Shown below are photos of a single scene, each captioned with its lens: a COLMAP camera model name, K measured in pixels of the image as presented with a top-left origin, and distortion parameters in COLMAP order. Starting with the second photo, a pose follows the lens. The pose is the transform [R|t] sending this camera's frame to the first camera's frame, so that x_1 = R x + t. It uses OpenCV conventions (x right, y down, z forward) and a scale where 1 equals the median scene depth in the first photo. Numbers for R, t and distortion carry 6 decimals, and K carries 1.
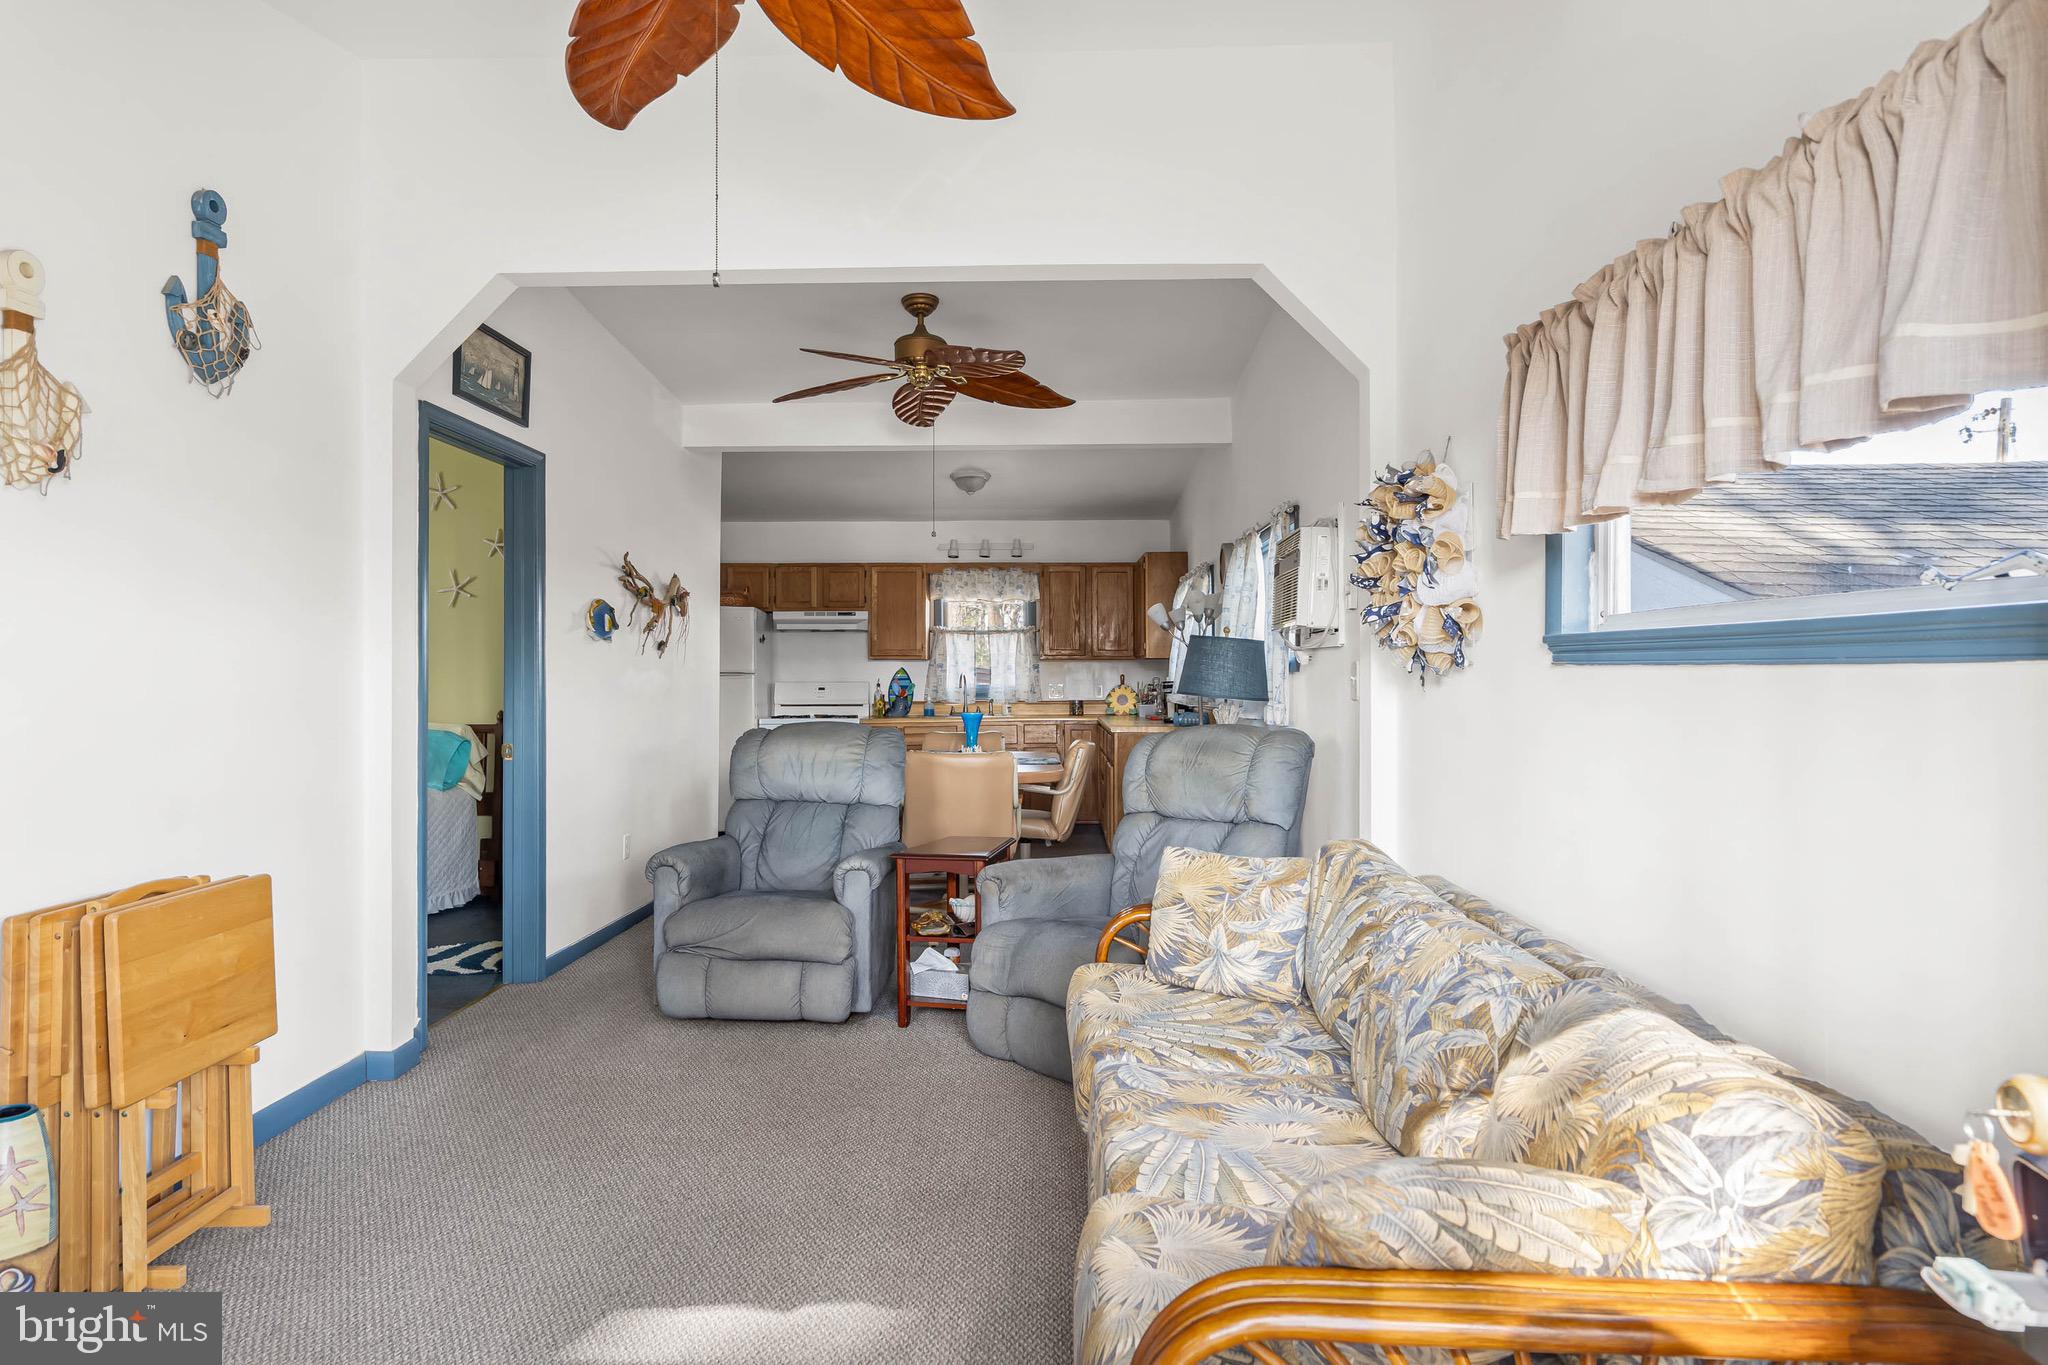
lens RADIAL K [[1210.6, 0, 1026.5], [0, 1210.6, 663.2], [0, 0, 1]] dist [-0.005841, 0.003513]
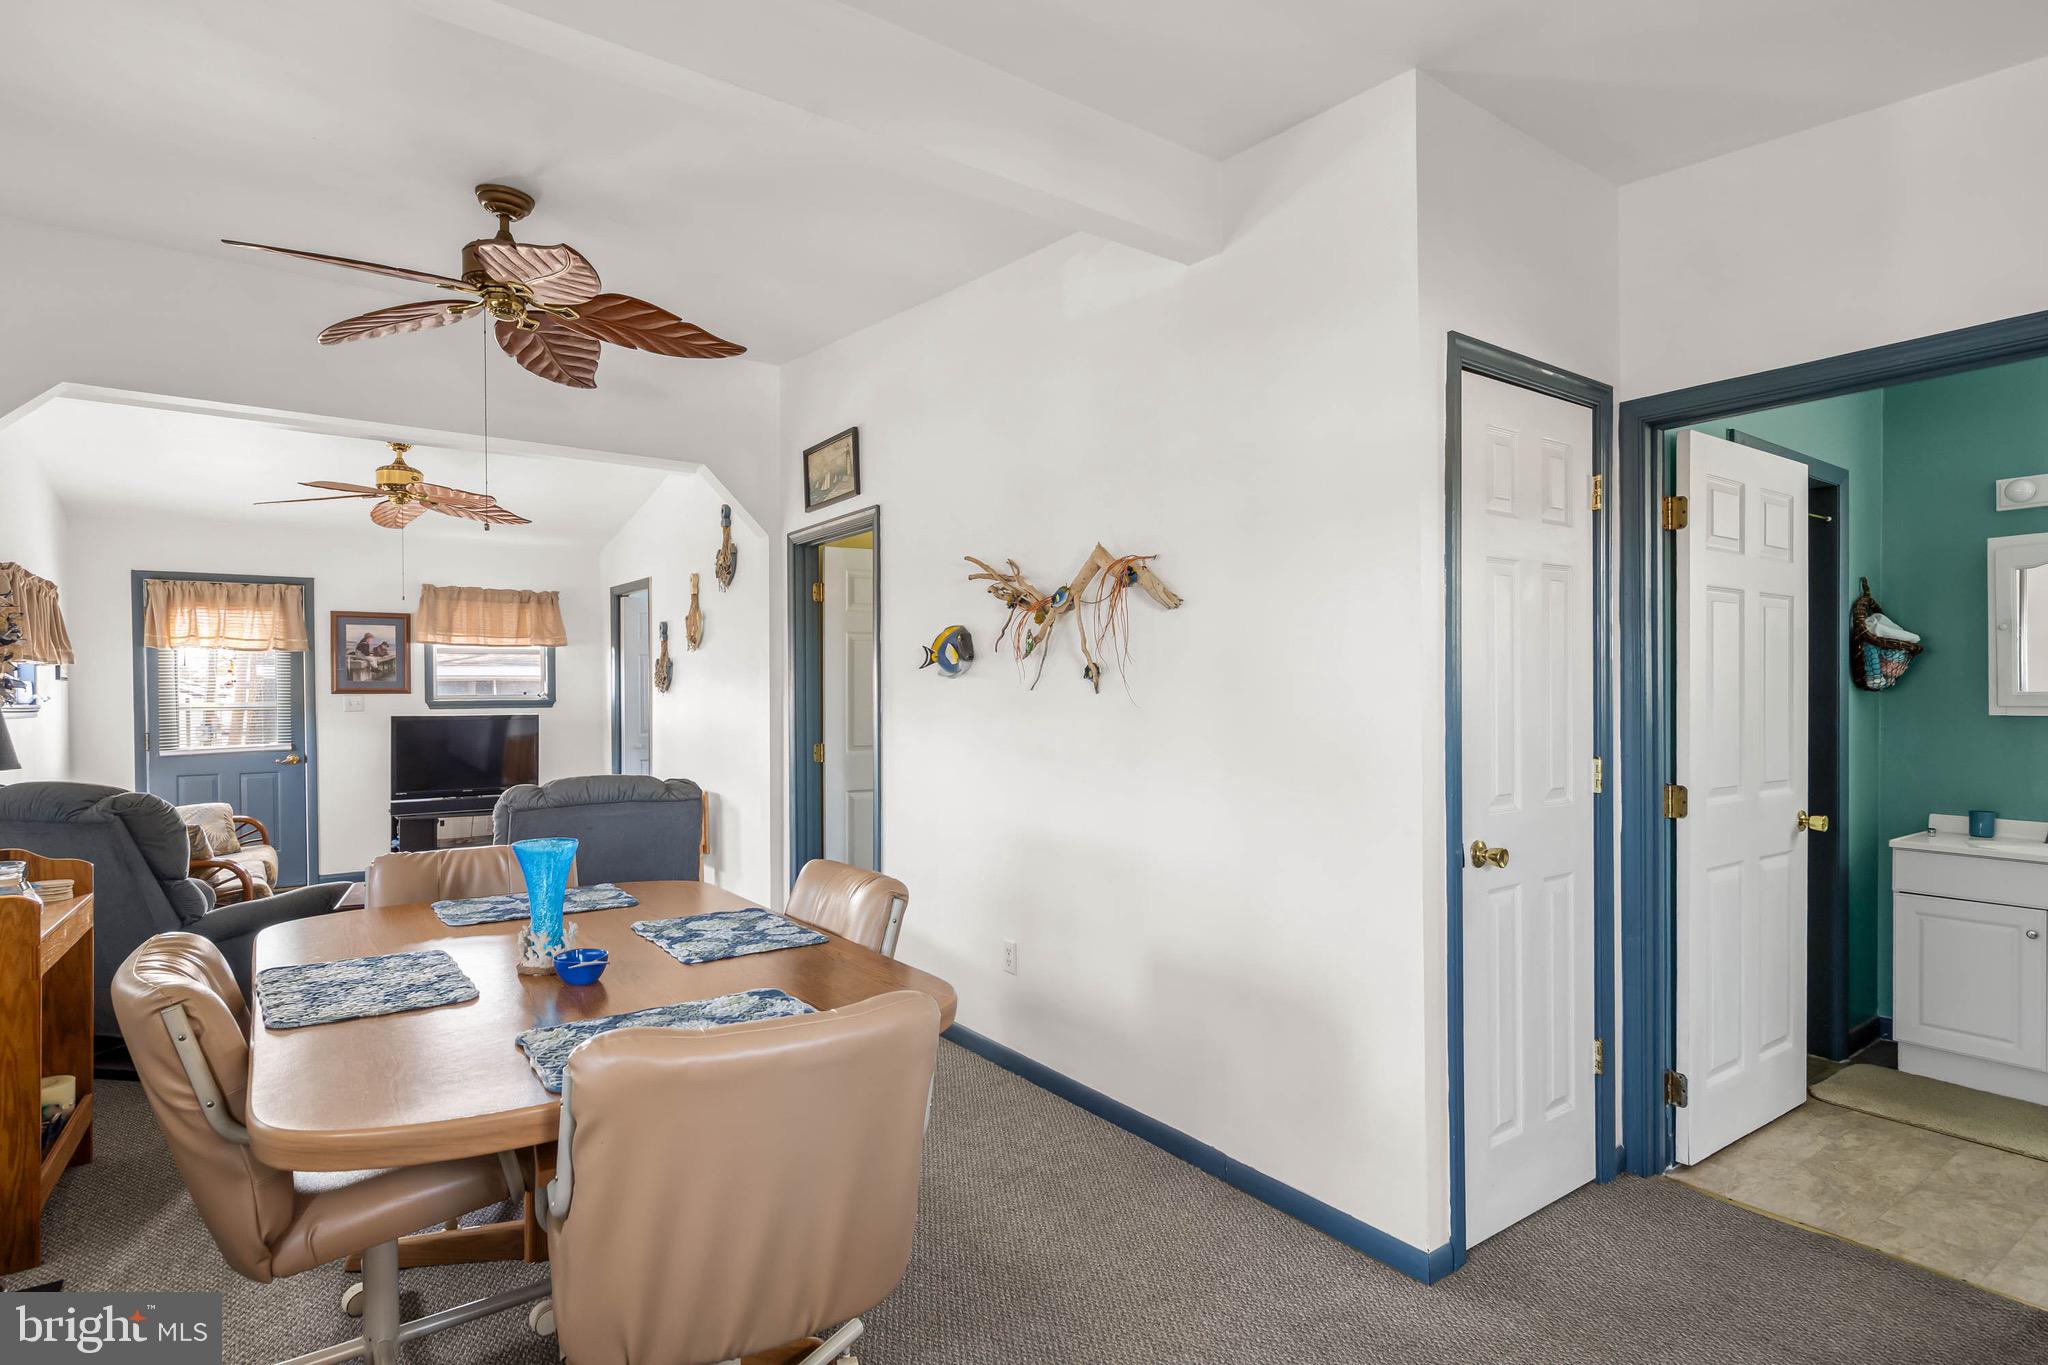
lens RADIAL K [[1063.9, 0, 1027.7], [0, 1063.9, 692.7], [0, 0, 1]] dist [0.006557, -0.002492]
pose [[-0.802482, 0.007357, -0.596631, 0.052907], [0.016654, 0.999811, -0.010072, 0.000911], [0.596444, -0.018019, -0.802453, 1.965270]]
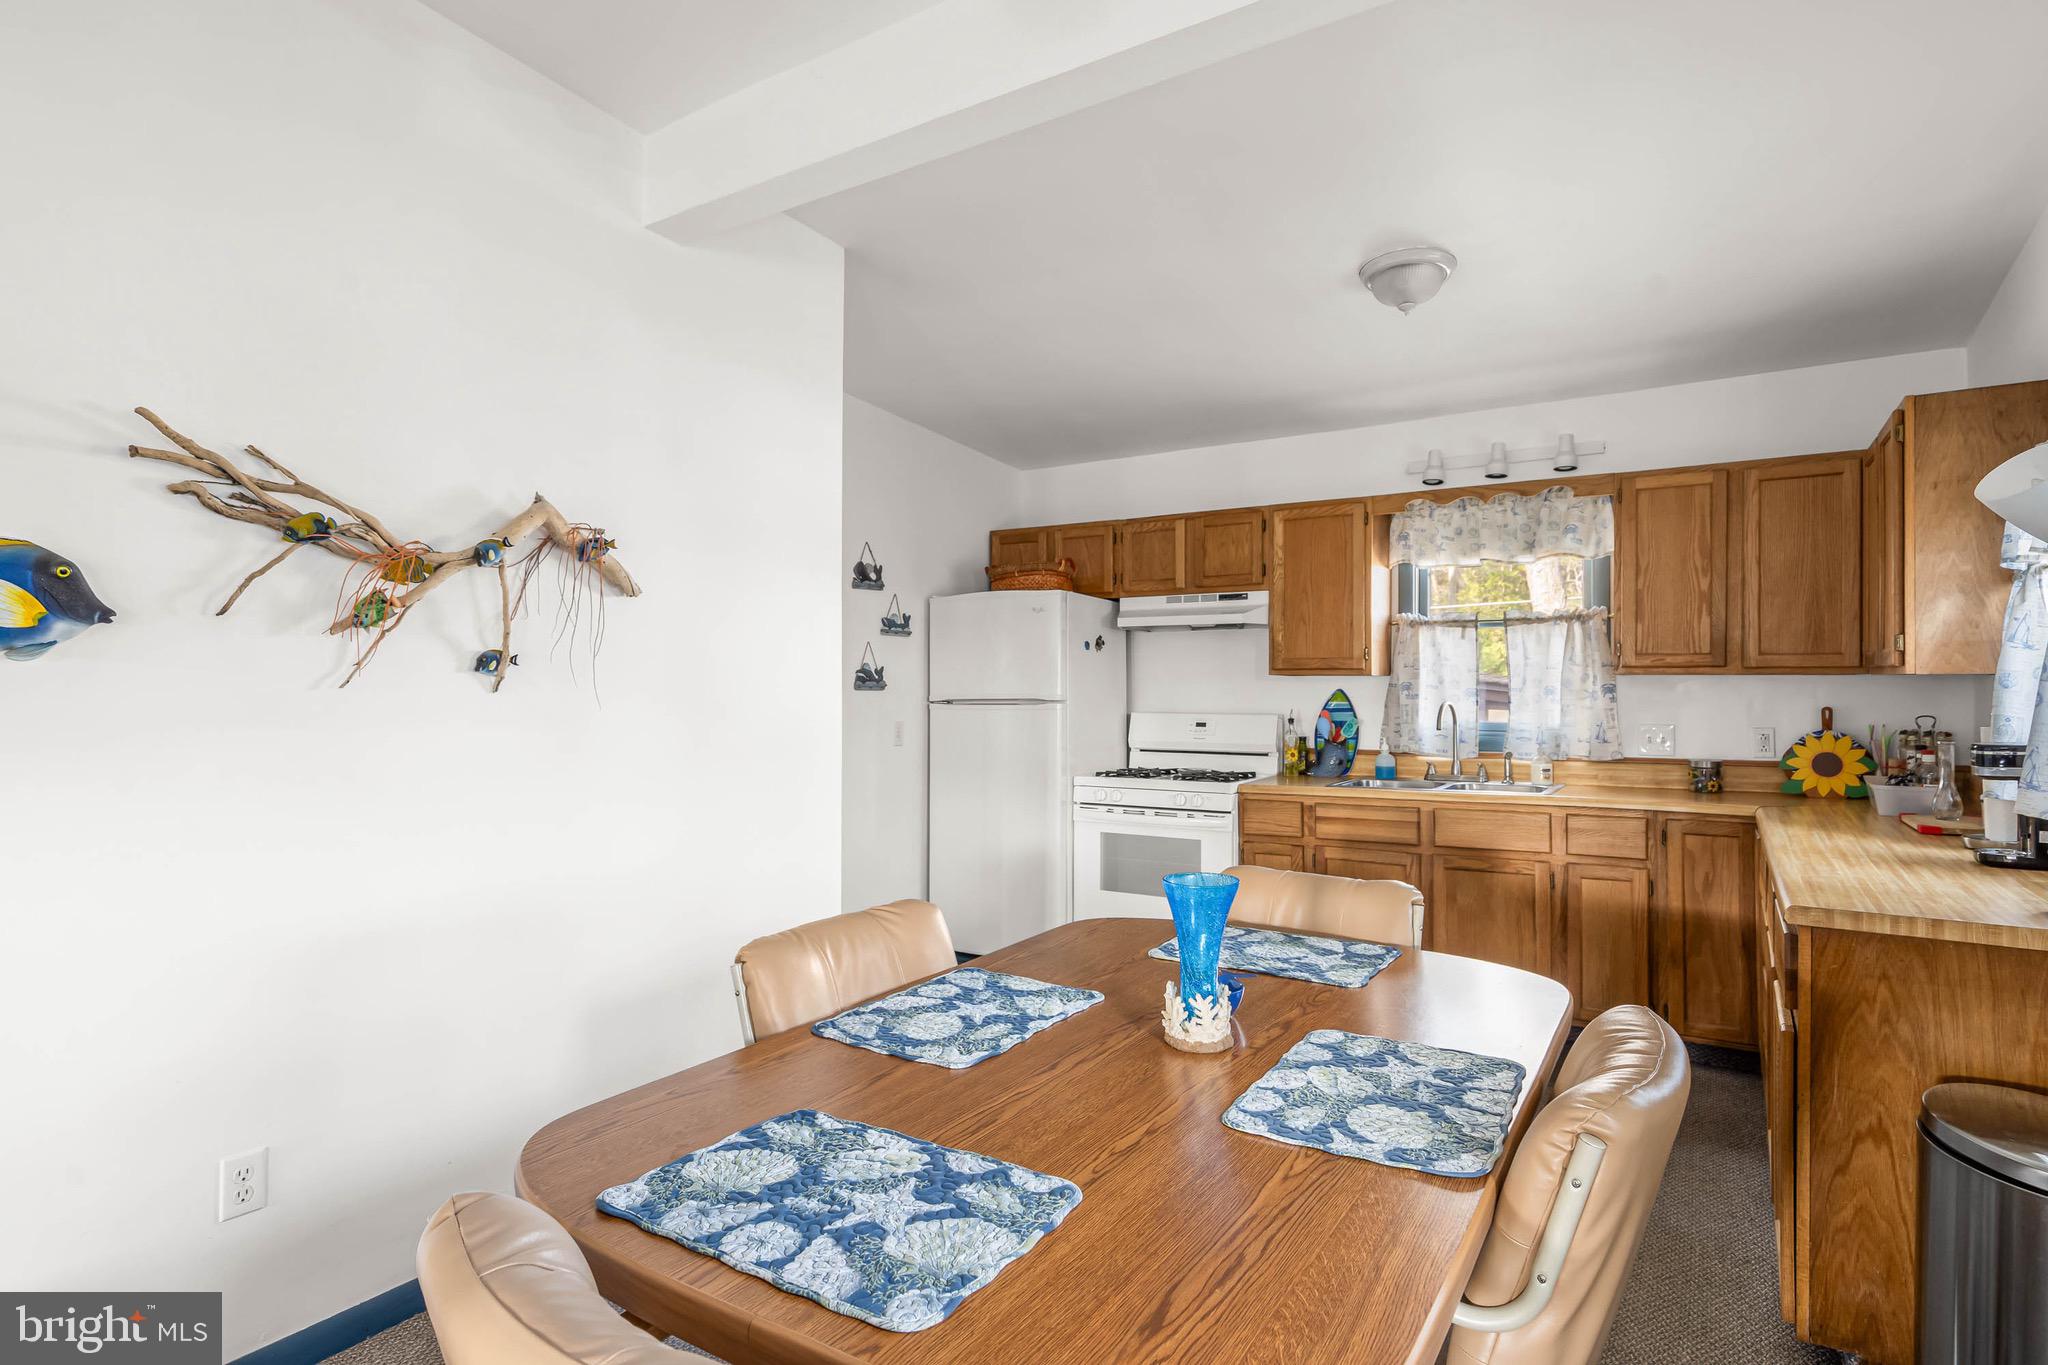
lens RADIAL K [[1063.9, 0, 1018.9], [0, 1063.9, 687.7], [0, 0, 1]] dist [0.006557, -0.002492]
pose [[0.844413, 0.004162, -0.535676, 0.082246], [0.006684, 0.999810, 0.018305, -0.015561], [0.535650, -0.019038, 0.844225, 1.094825]]
